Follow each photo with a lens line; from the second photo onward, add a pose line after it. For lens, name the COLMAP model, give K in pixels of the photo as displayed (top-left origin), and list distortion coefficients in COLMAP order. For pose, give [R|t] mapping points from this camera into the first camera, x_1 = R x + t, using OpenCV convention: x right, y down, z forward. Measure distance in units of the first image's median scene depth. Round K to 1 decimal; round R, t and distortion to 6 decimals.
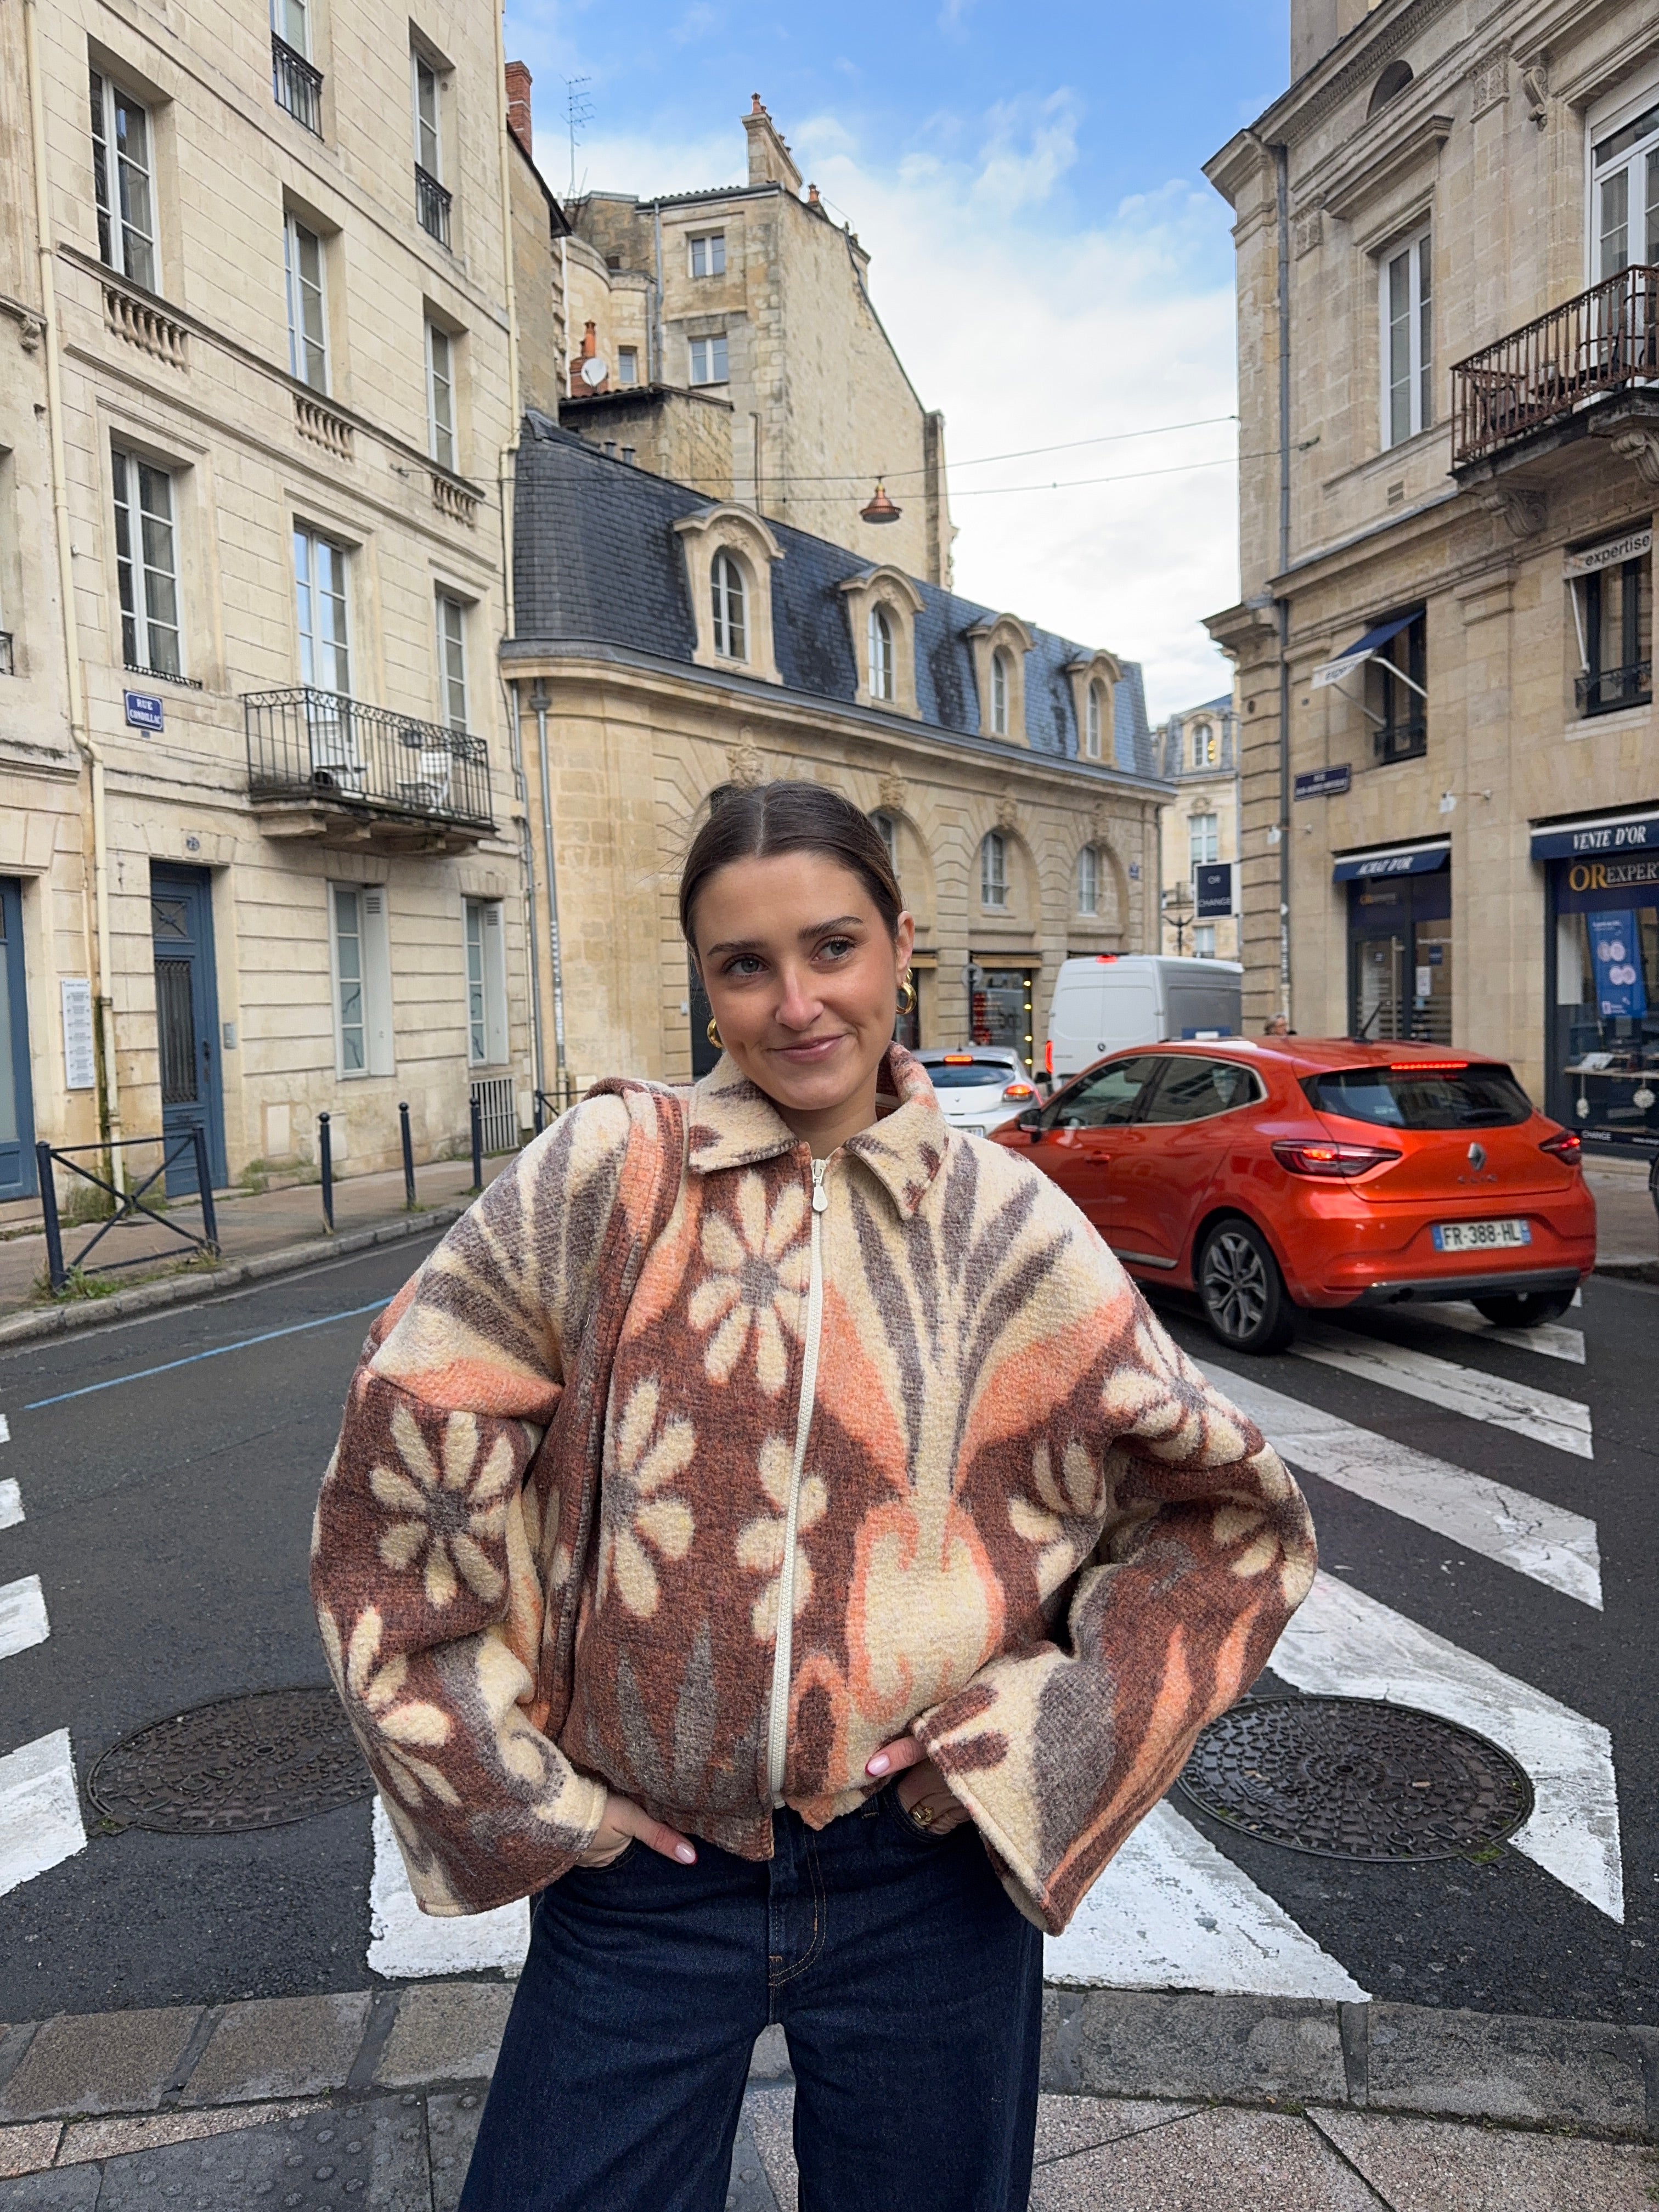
lens RADIAL K [[1998.7, 0, 838.2], [0, 1998.7, 1099.2], [0, 0, 1]] dist [0.091621, -0.119945]
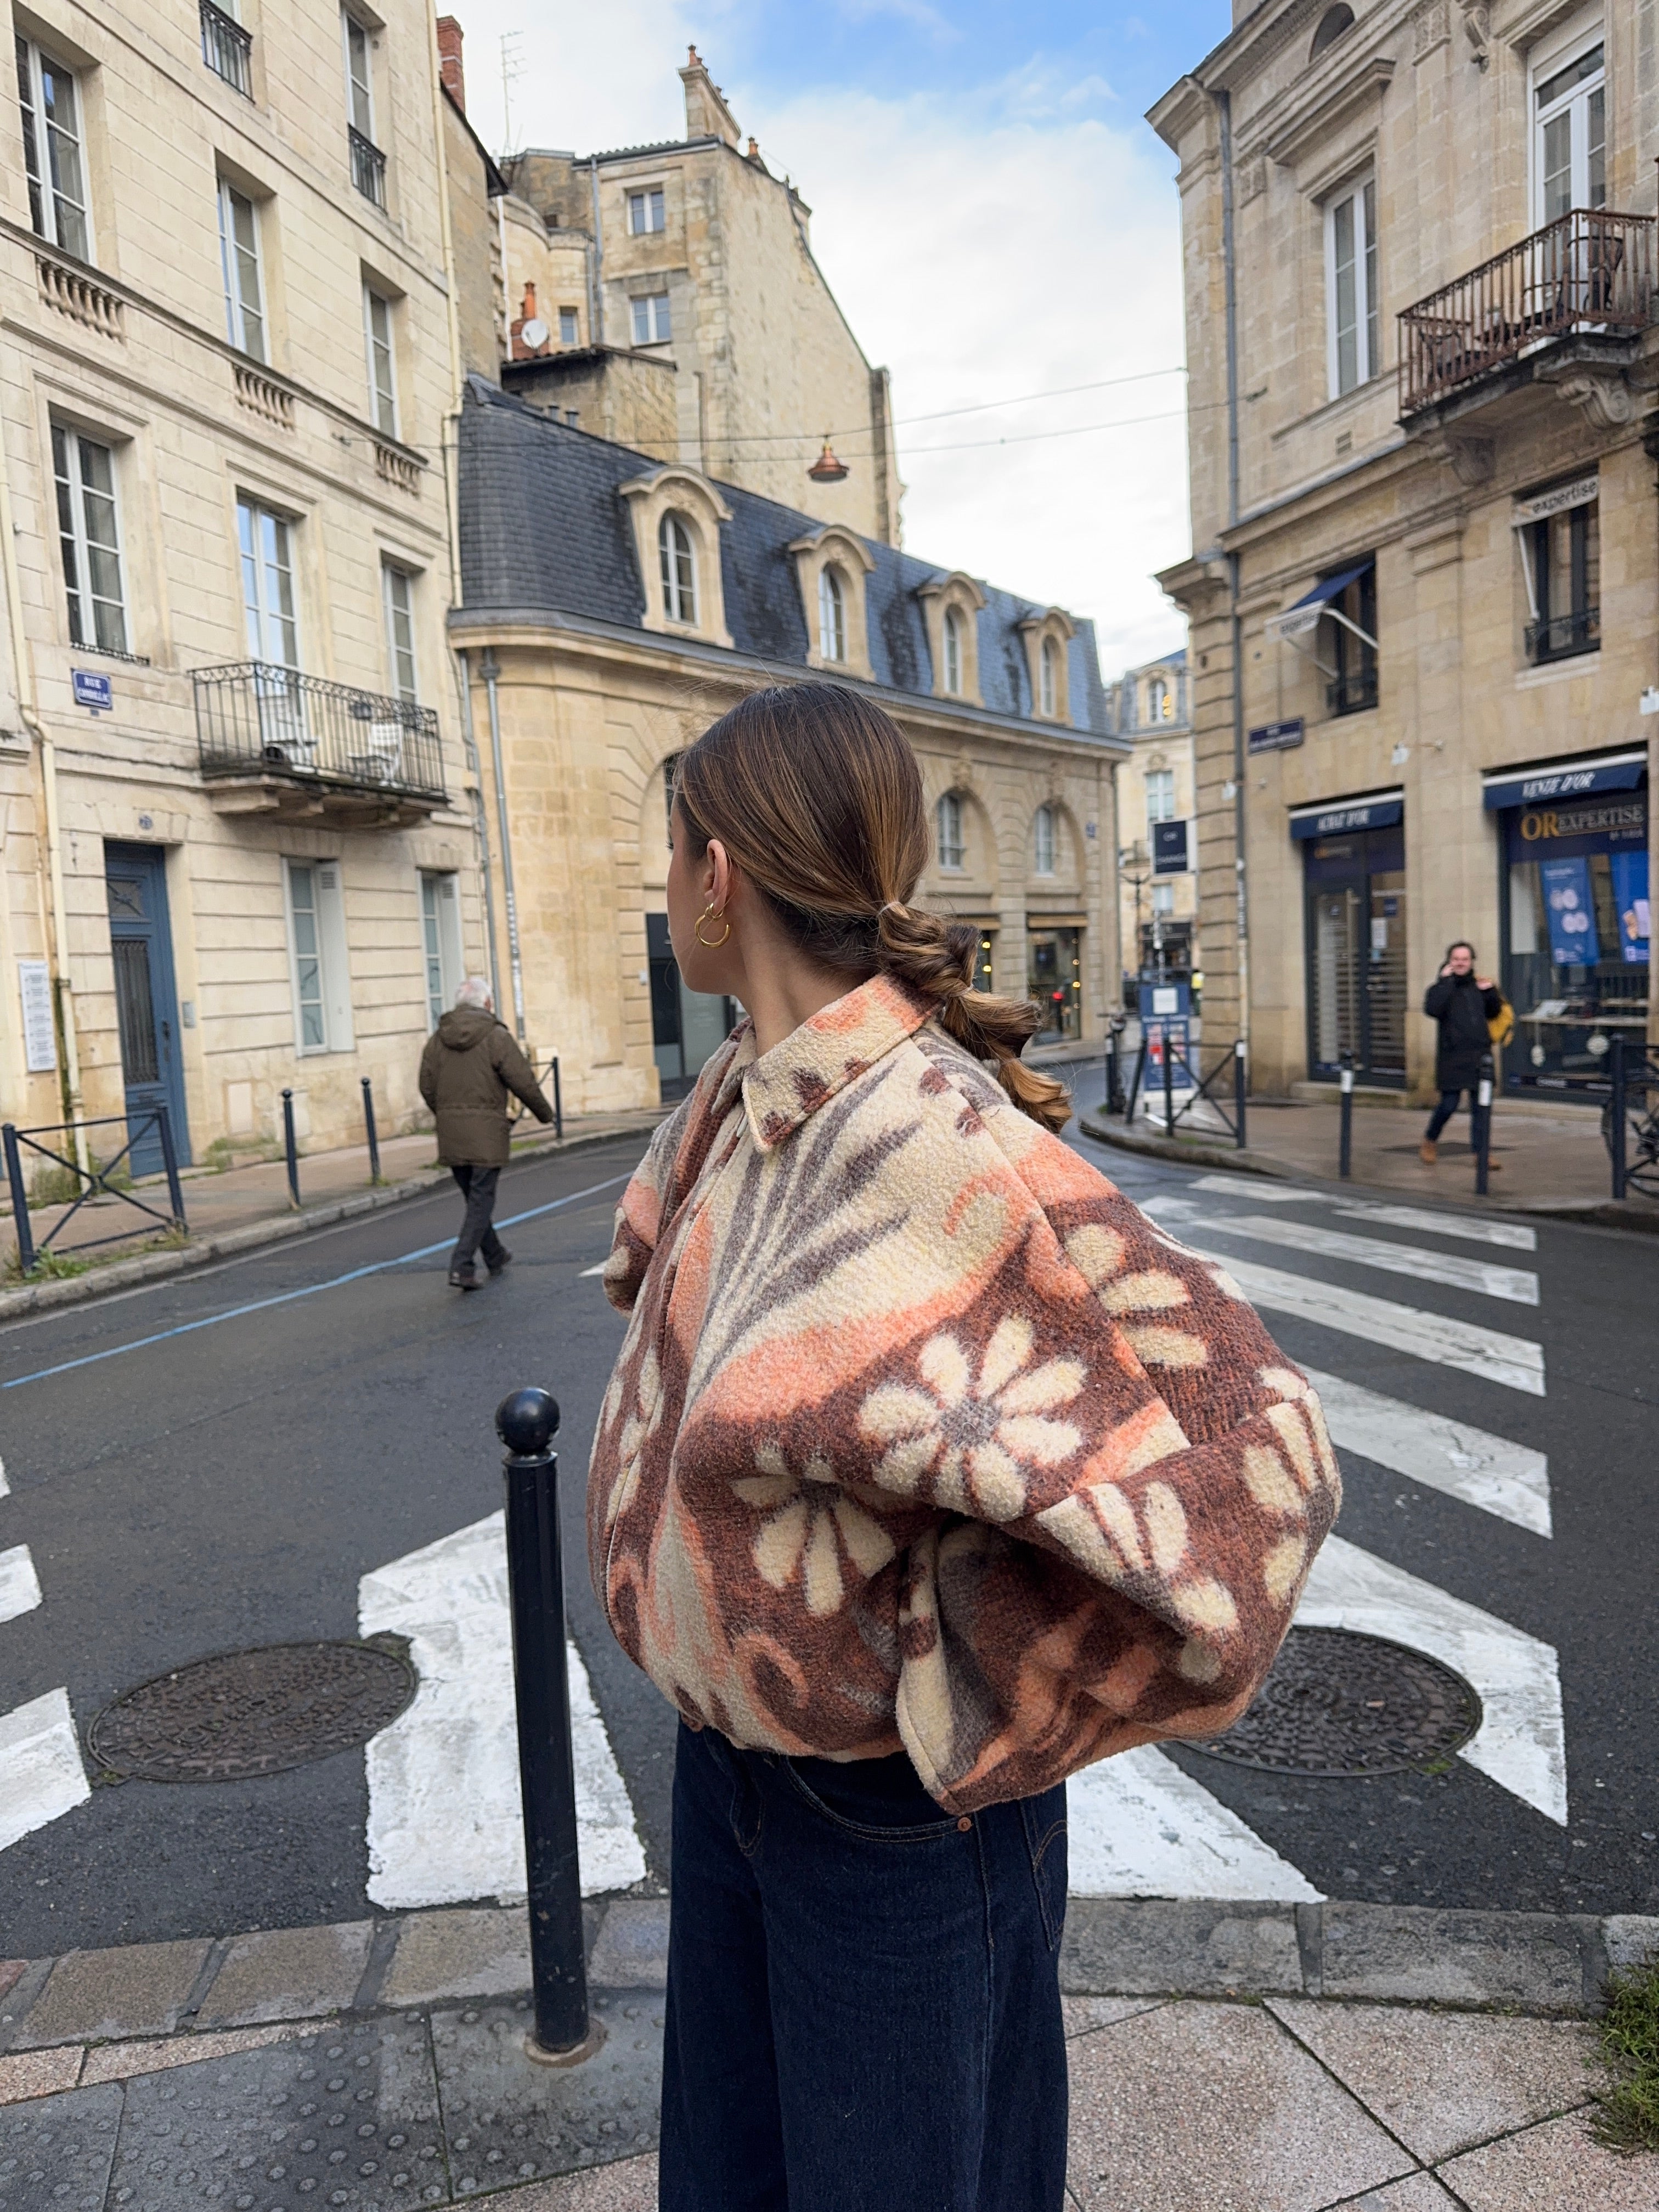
lens RADIAL K [[2008.6, 0, 821.4], [0, 2008.6, 1132.0], [0, 0, 1]] dist [0.063459, -0.077182]
pose [[0.999678, -0.023265, 0.010180, -0.000065], [0.022918, 0.999196, 0.032906, 0.000898], [-0.010937, -0.032662, 0.999407, -0.006277]]
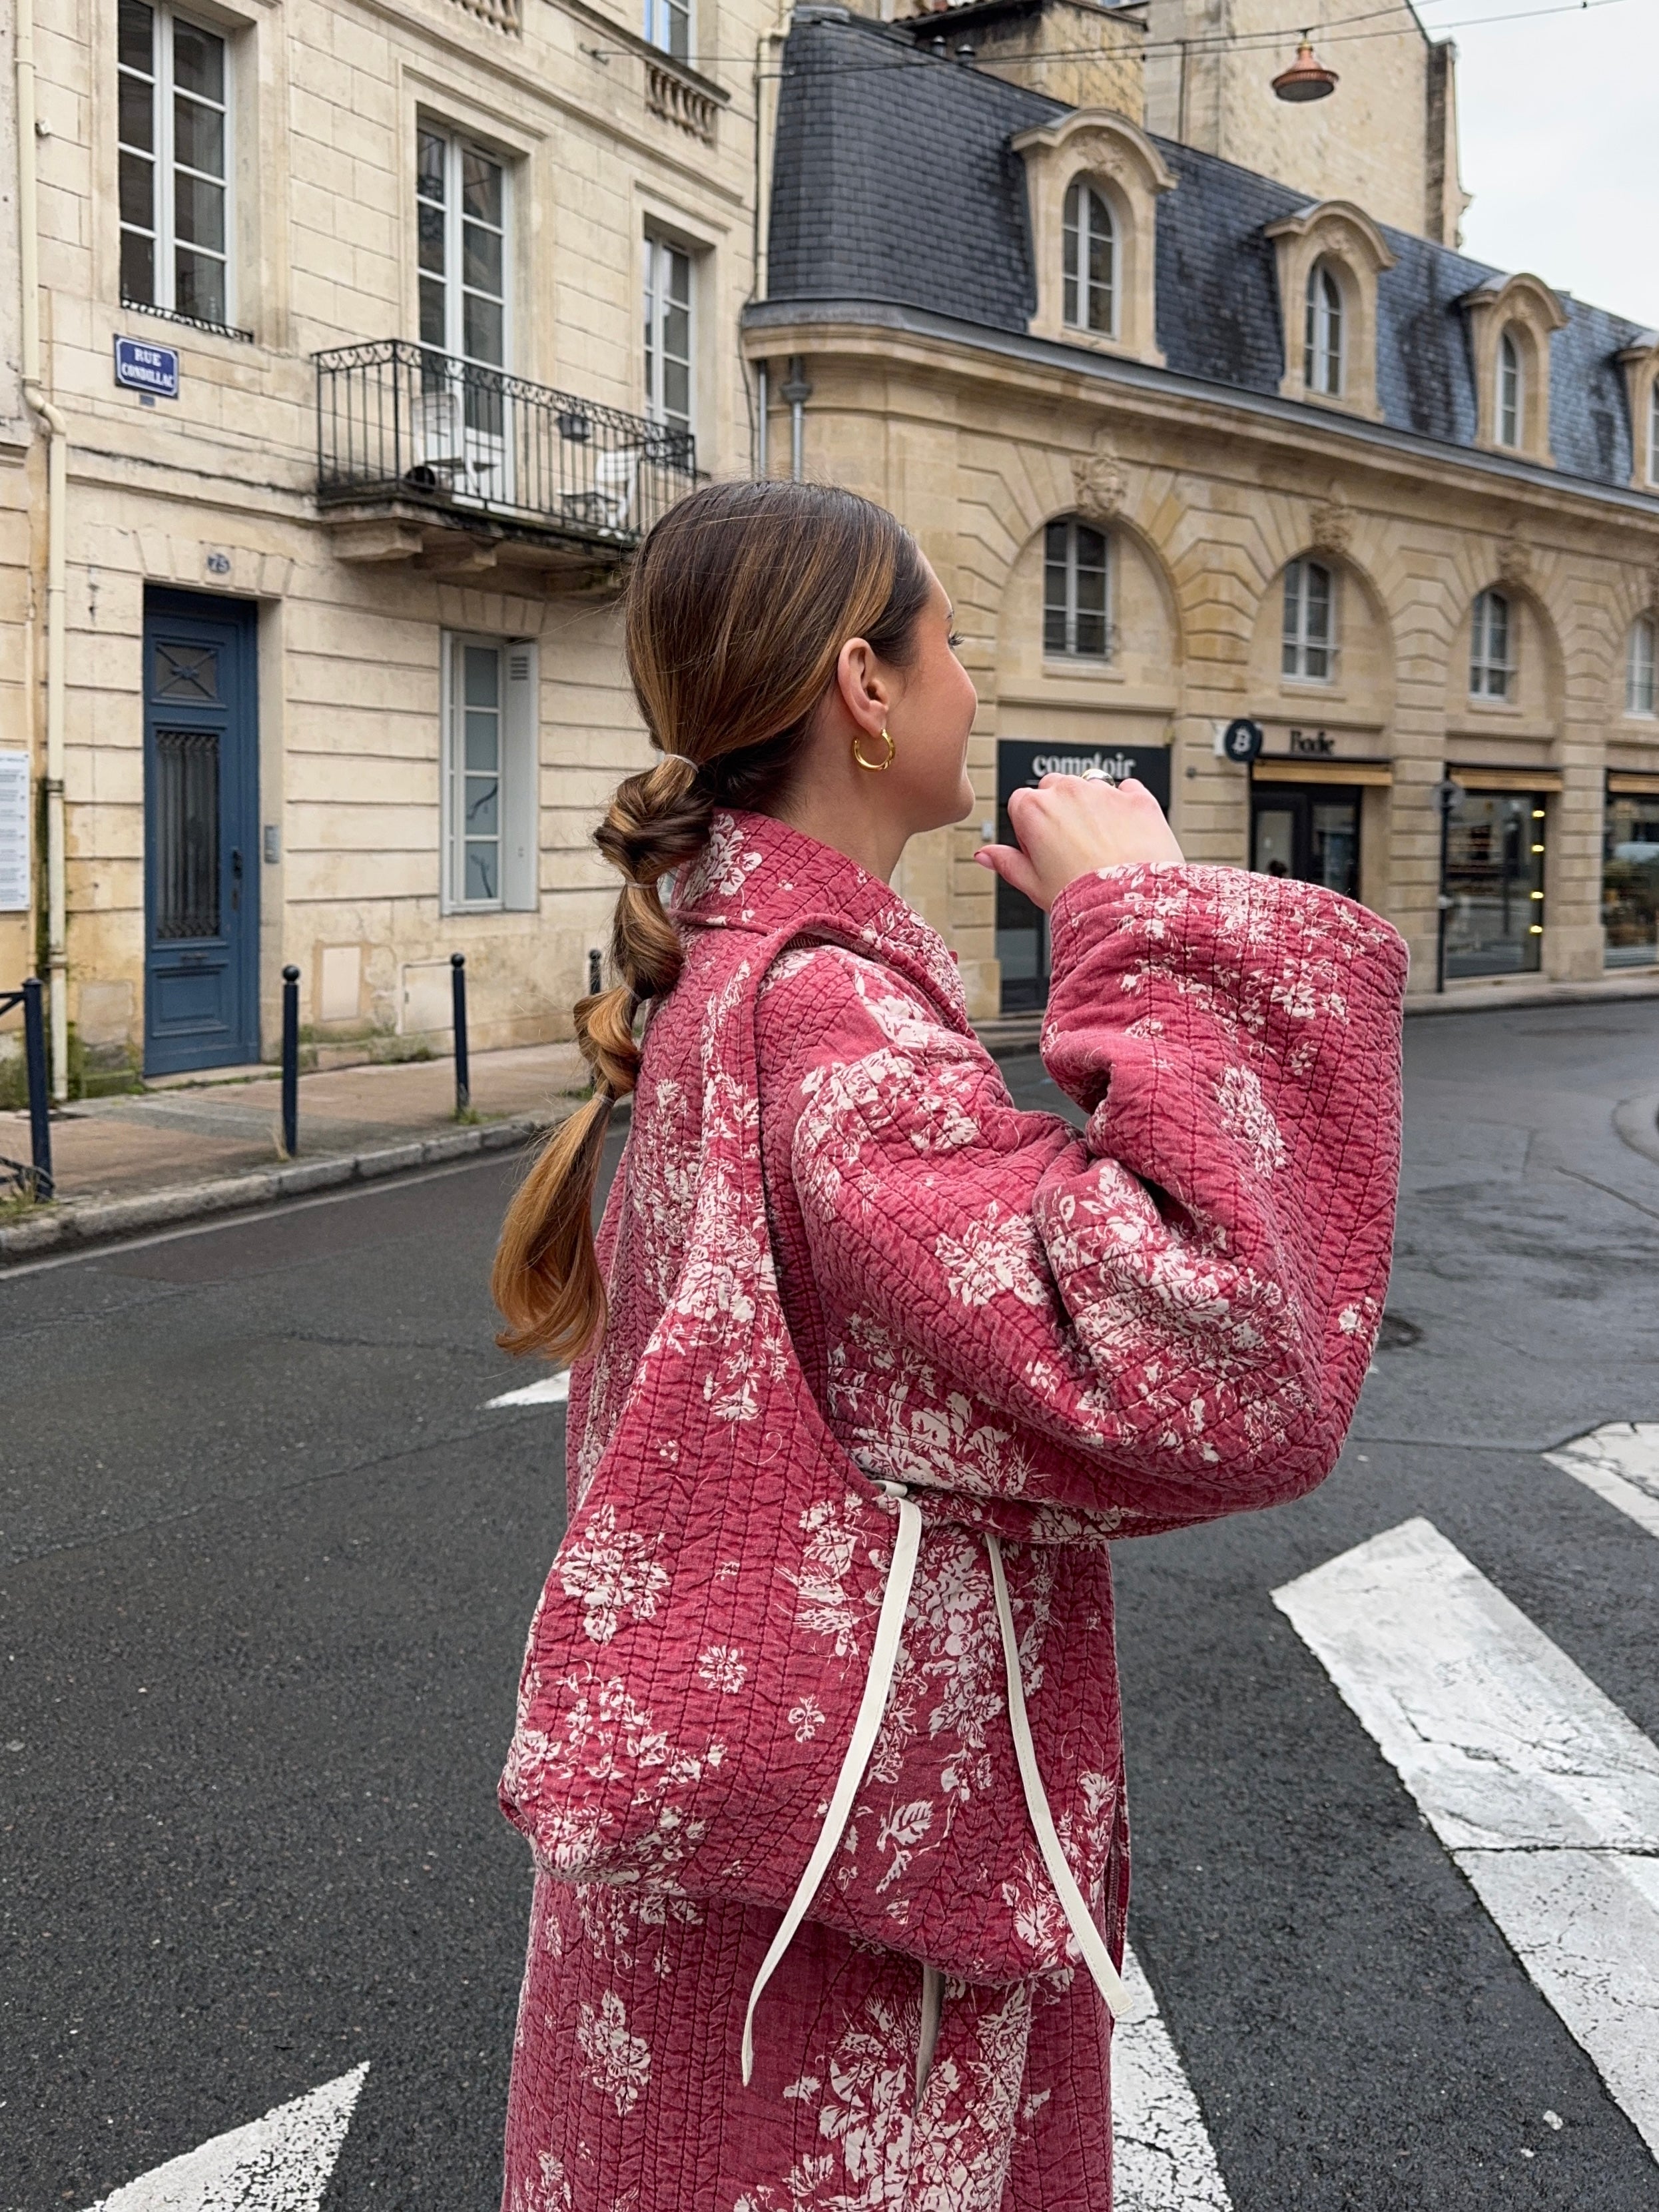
lens RADIAL K [[2205.4, 0, 724.7], [0, 2205.4, 867.2], [0, 0, 1]] dist [0.253122, -0.718981]
pose [[0.962786, 0.036188, -0.267831, 0.051915], [-0.045296, 0.998584, -0.027906, -0.008818], [0.266442, 0.038999, 0.963062, 0.293287]]
